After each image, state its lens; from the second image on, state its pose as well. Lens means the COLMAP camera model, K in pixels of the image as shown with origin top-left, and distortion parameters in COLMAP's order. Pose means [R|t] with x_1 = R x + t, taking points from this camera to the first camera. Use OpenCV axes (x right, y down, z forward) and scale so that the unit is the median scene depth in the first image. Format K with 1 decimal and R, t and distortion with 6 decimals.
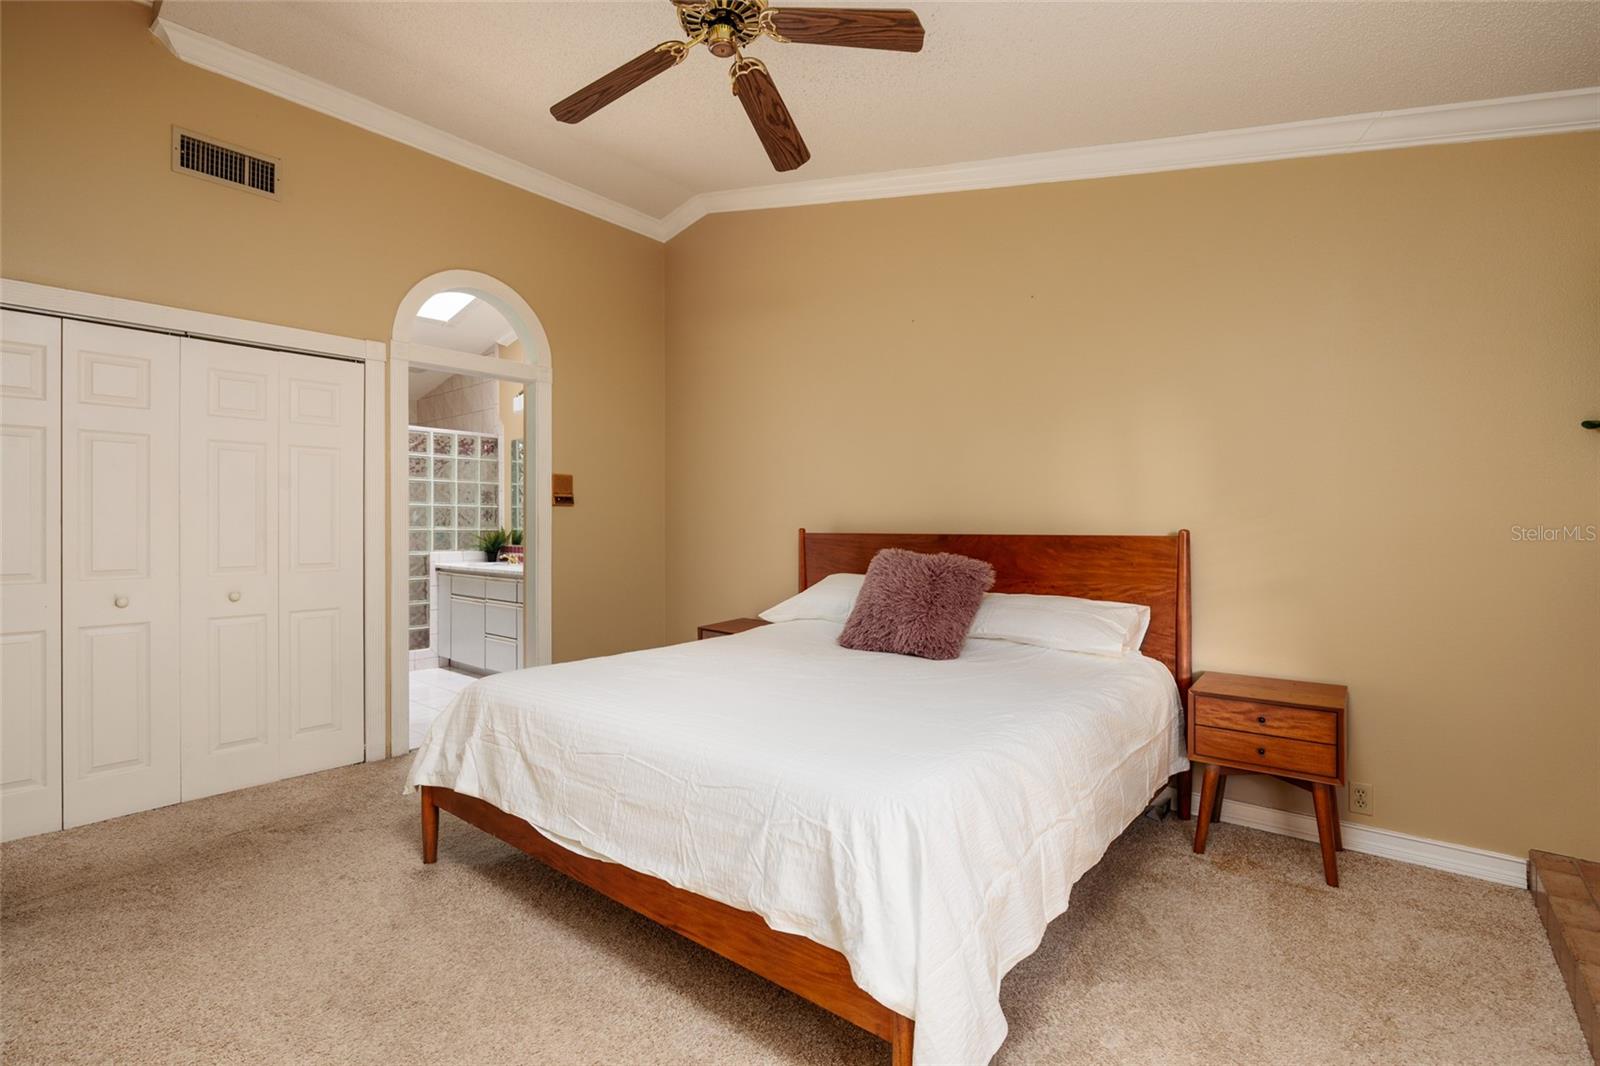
lens RADIAL K [[769.7, 0, 801.6], [0, 769.7, 527.8], [0, 0, 1]] dist [0.000689, 0.000043]
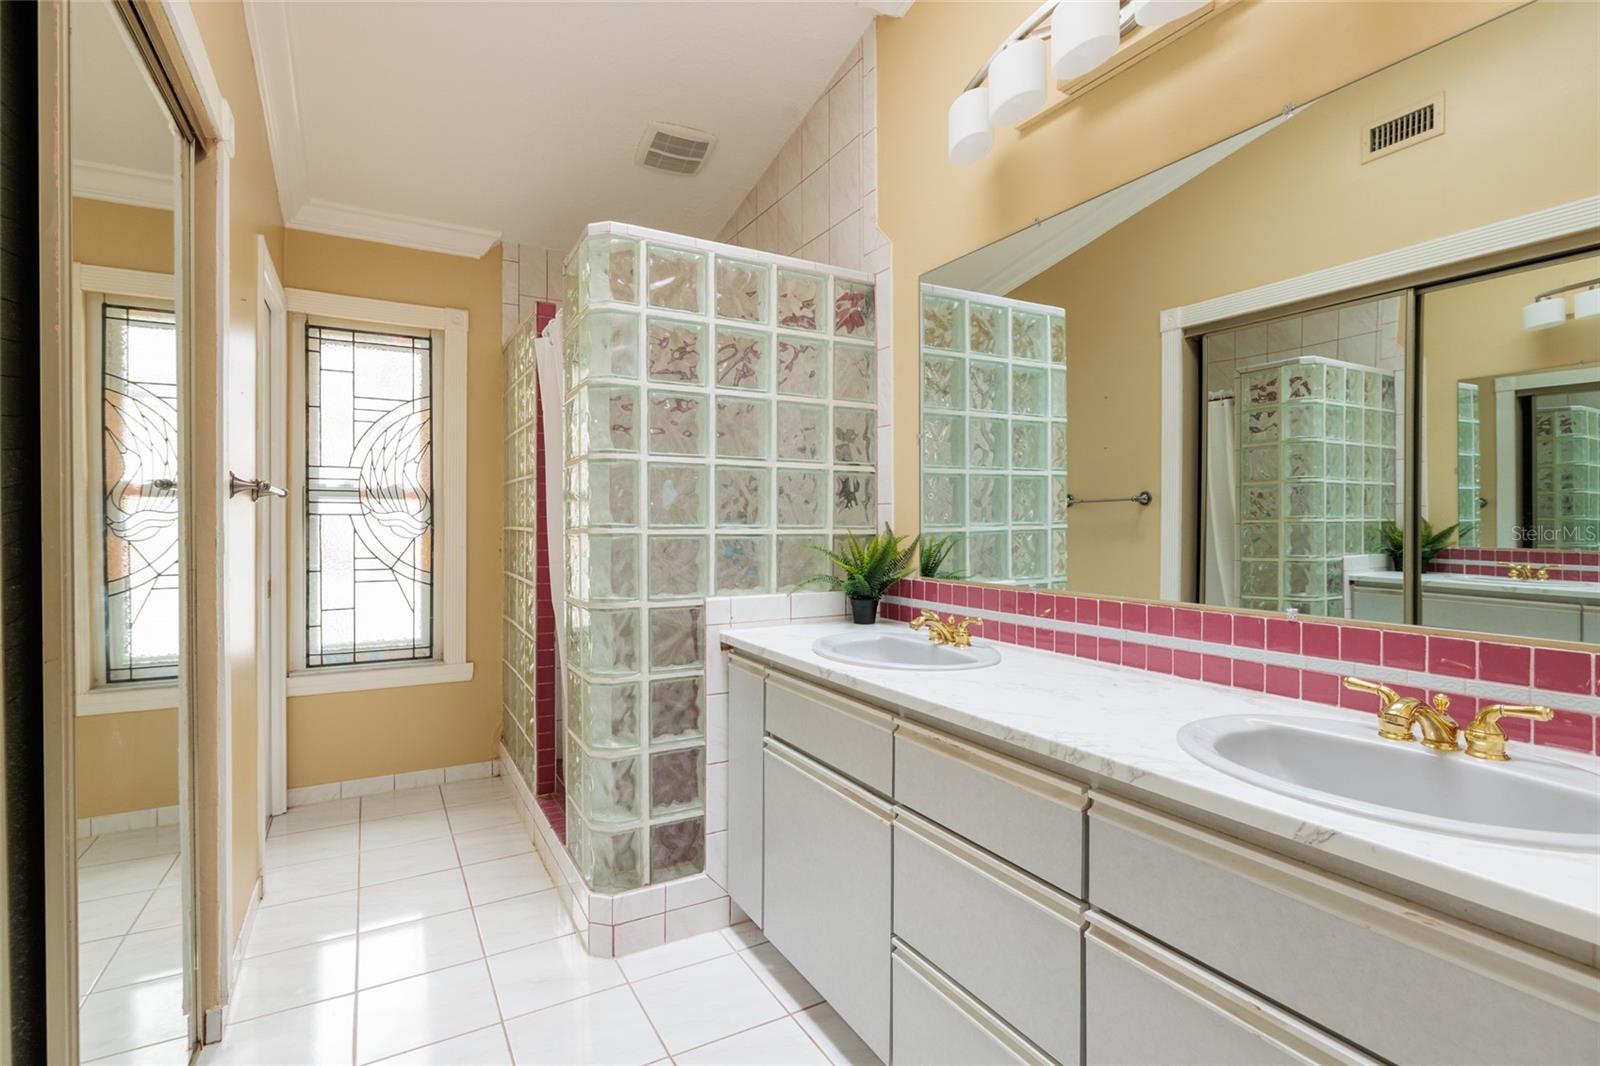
lens RADIAL K [[769.7, 0, 799.4], [0, 769.7, 527.5], [0, 0, 1]] dist [0.000689, 0.000043]
pose [[0.942128, 0.006701, -0.335186, -0.317106], [-0.003943, 0.999953, 0.008908, -0.003093], [0.335229, -0.007071, 0.942110, 0.666722]]
